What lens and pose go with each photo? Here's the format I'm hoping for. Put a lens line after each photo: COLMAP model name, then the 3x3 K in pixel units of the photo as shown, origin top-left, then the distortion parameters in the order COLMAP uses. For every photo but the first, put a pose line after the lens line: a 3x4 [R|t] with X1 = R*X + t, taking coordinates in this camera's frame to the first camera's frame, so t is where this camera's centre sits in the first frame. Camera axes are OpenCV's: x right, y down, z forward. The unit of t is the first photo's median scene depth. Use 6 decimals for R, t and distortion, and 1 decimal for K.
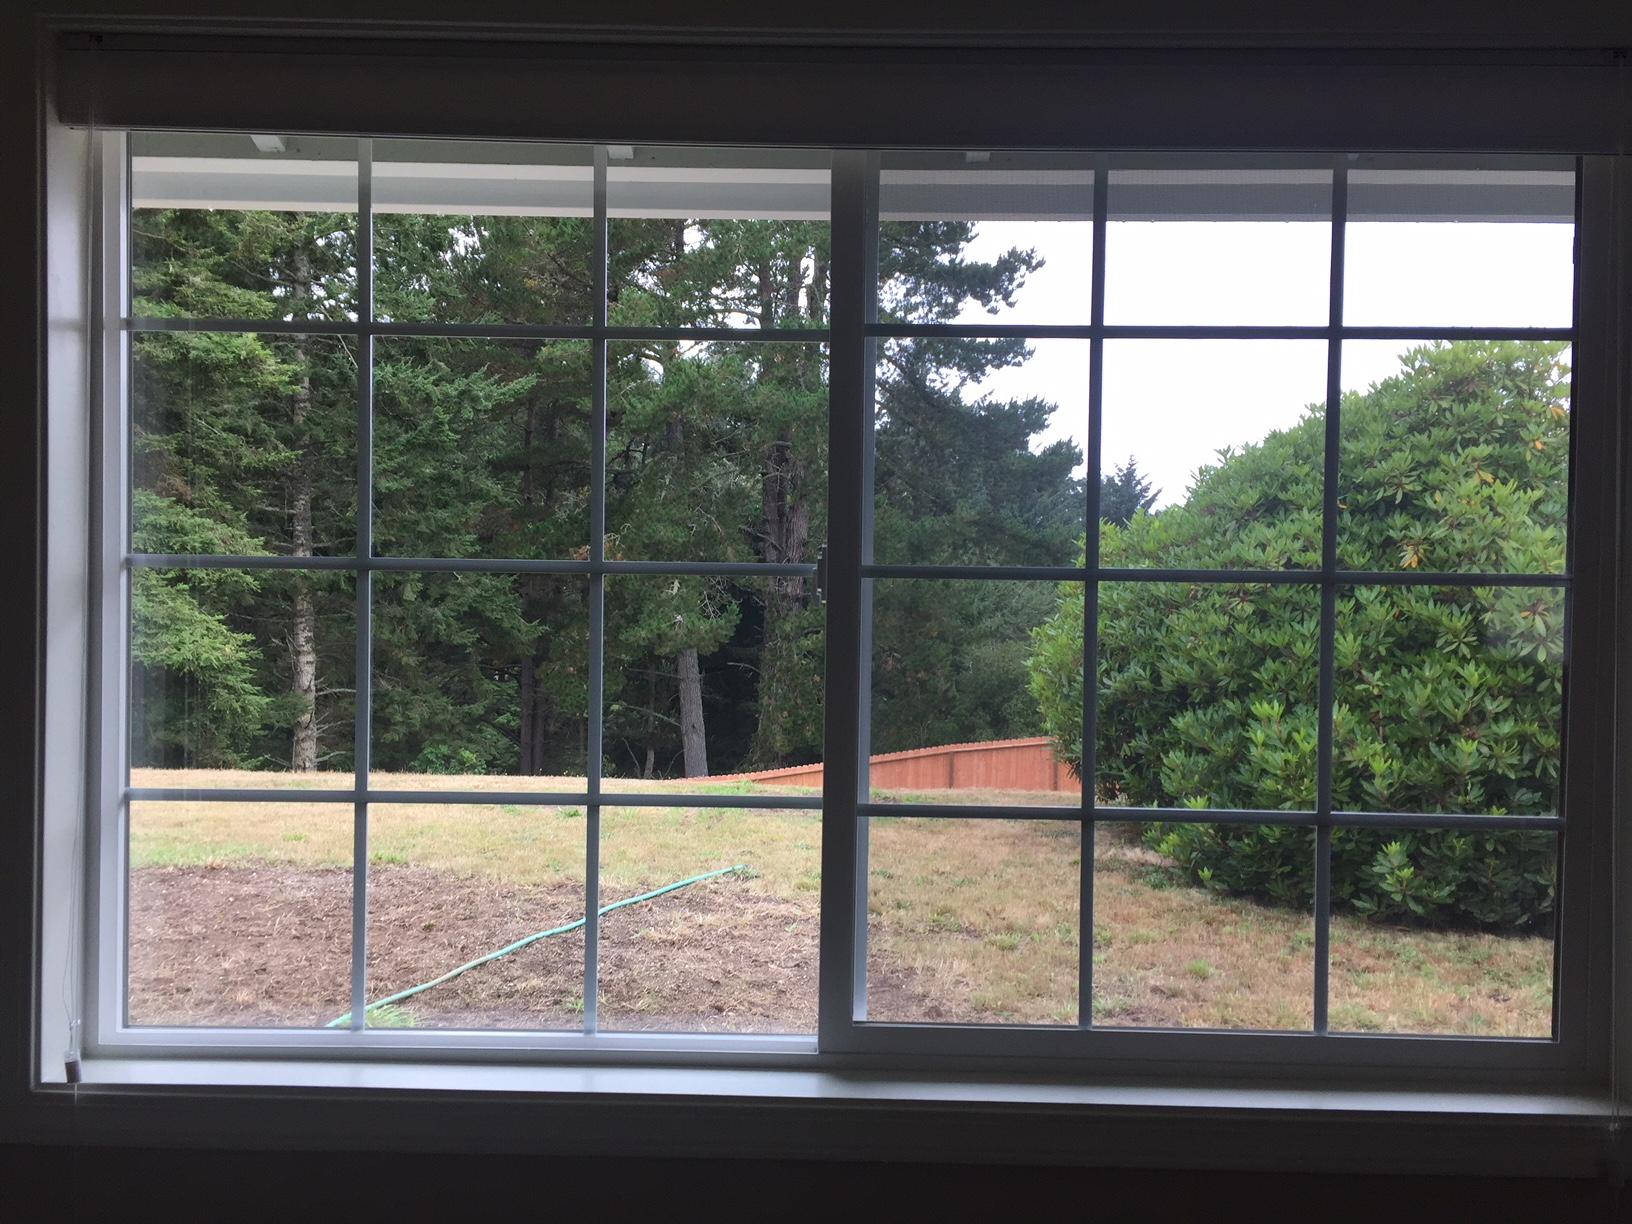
lens RADIAL K [[1400.1, 0, 814.3], [0, 1400.1, 620.3], [0, 0, 1]] dist [0.086675, -0.105437]
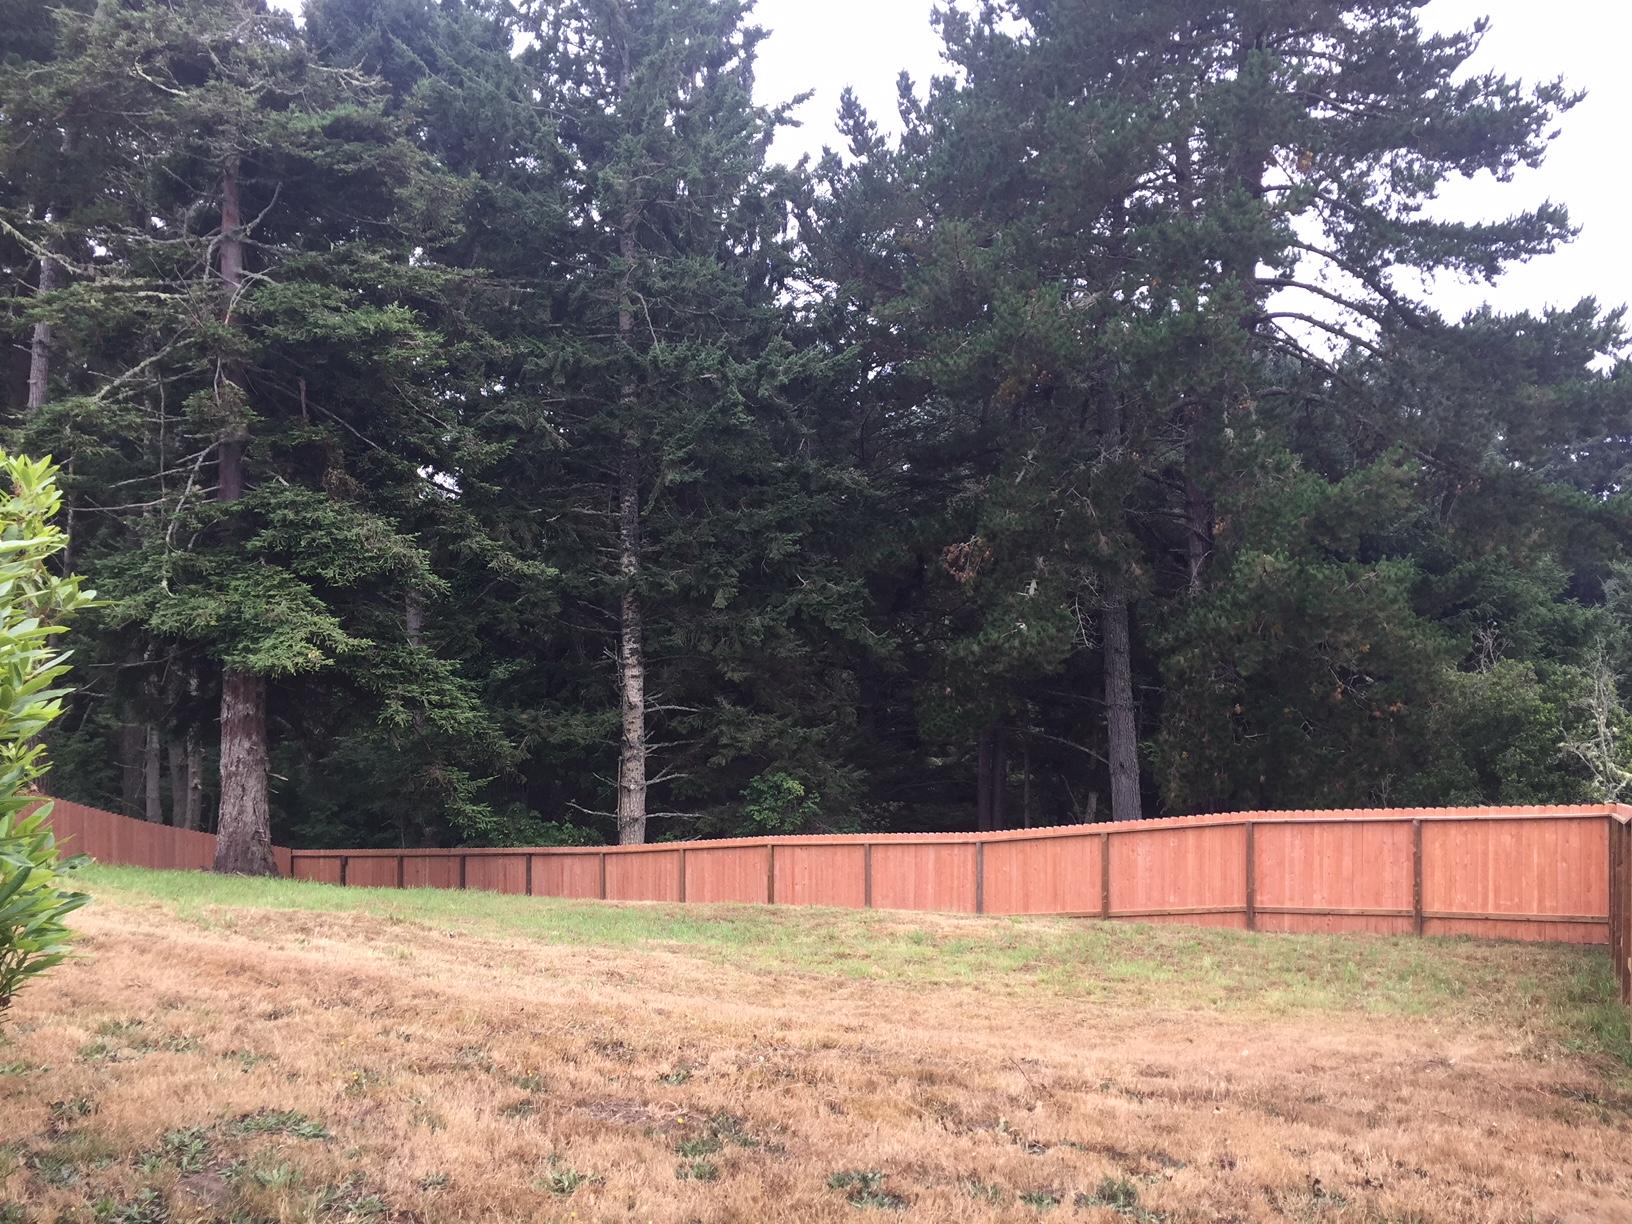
lens RADIAL K [[1400.1, 0, 814.3], [0, 1400.1, 620.3], [0, 0, 1]] dist [0.086675, -0.105437]
pose [[0.862172, -0.007748, -0.506557, 0.206378], [-0.001799, 0.999830, -0.018353, 0.009563], [0.506613, 0.016735, 0.862011, 0.261421]]
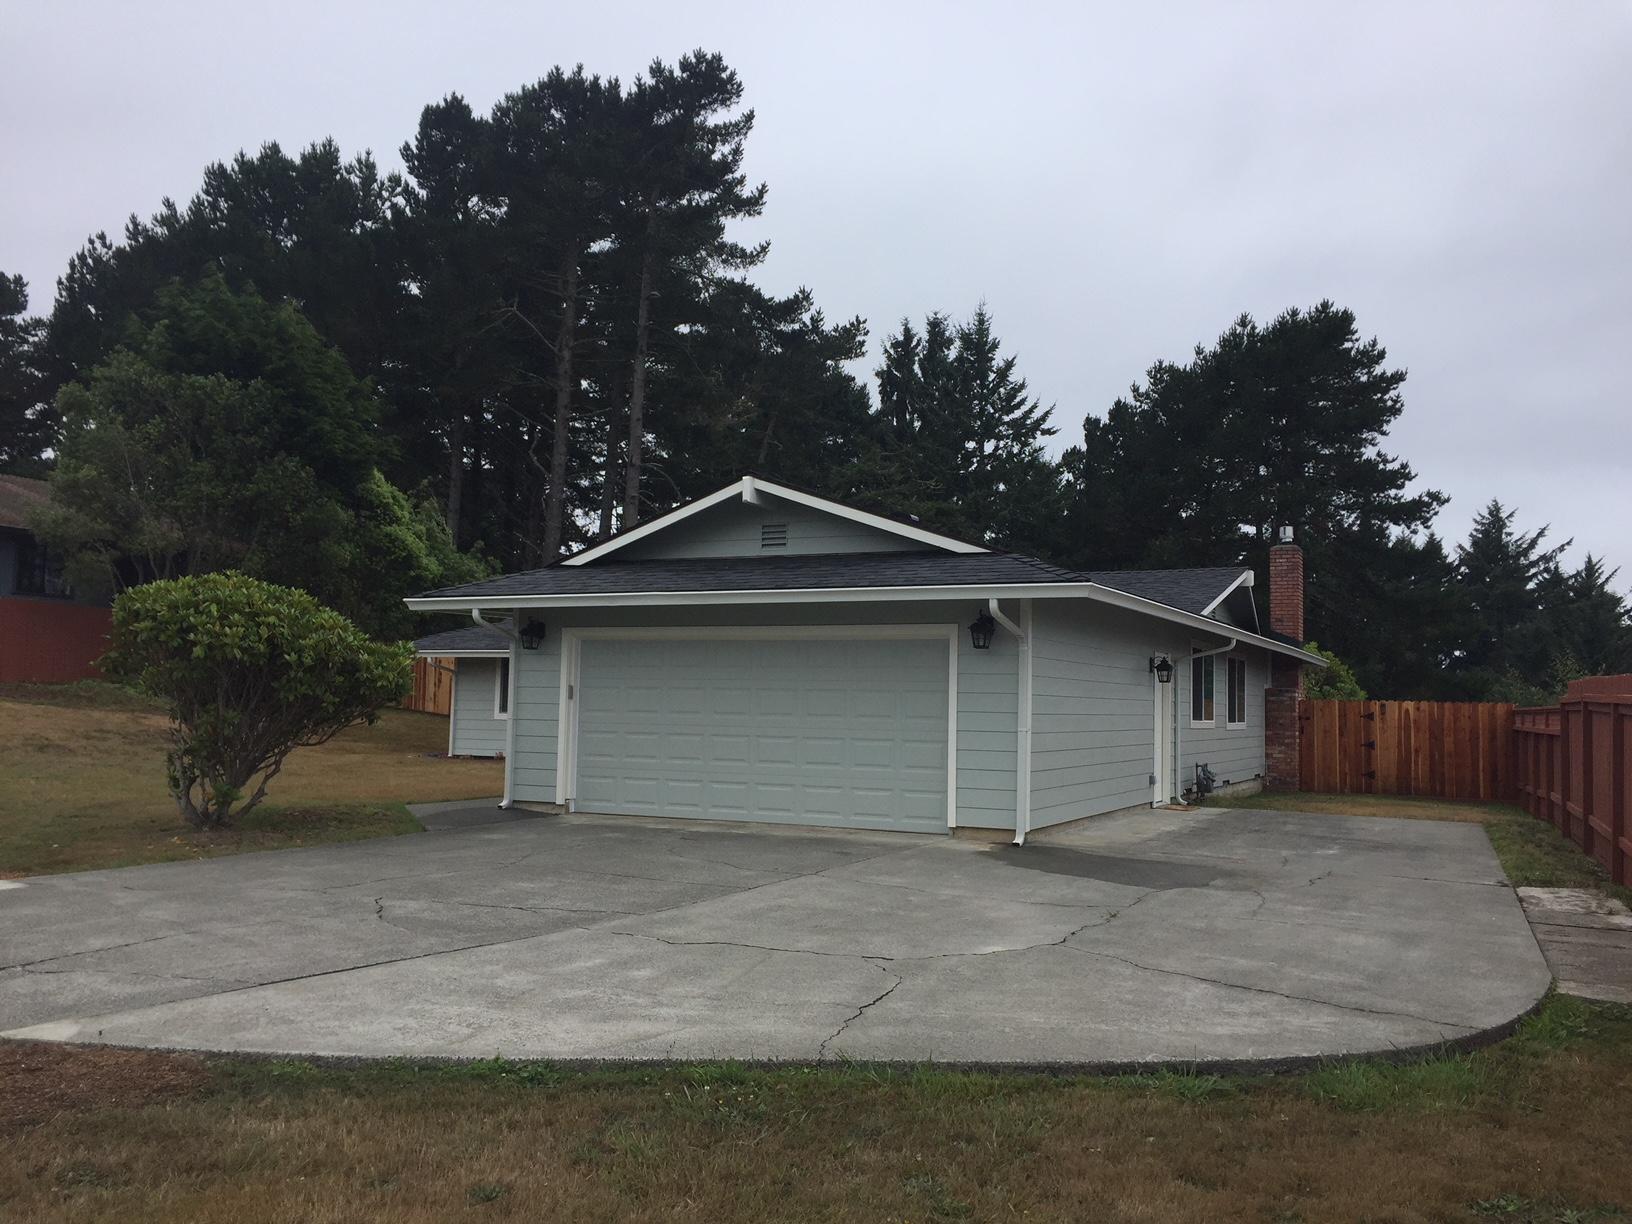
lens RADIAL K [[1400.1, 0, 814.3], [0, 1400.1, 620.3], [0, 0, 1]] dist [0.086675, -0.105437]
pose [[0.904819, -0.022066, -0.425225, 0.207089], [-0.019364, 0.995491, -0.092863, 0.031362], [0.425356, 0.092258, 0.900311, -0.696965]]
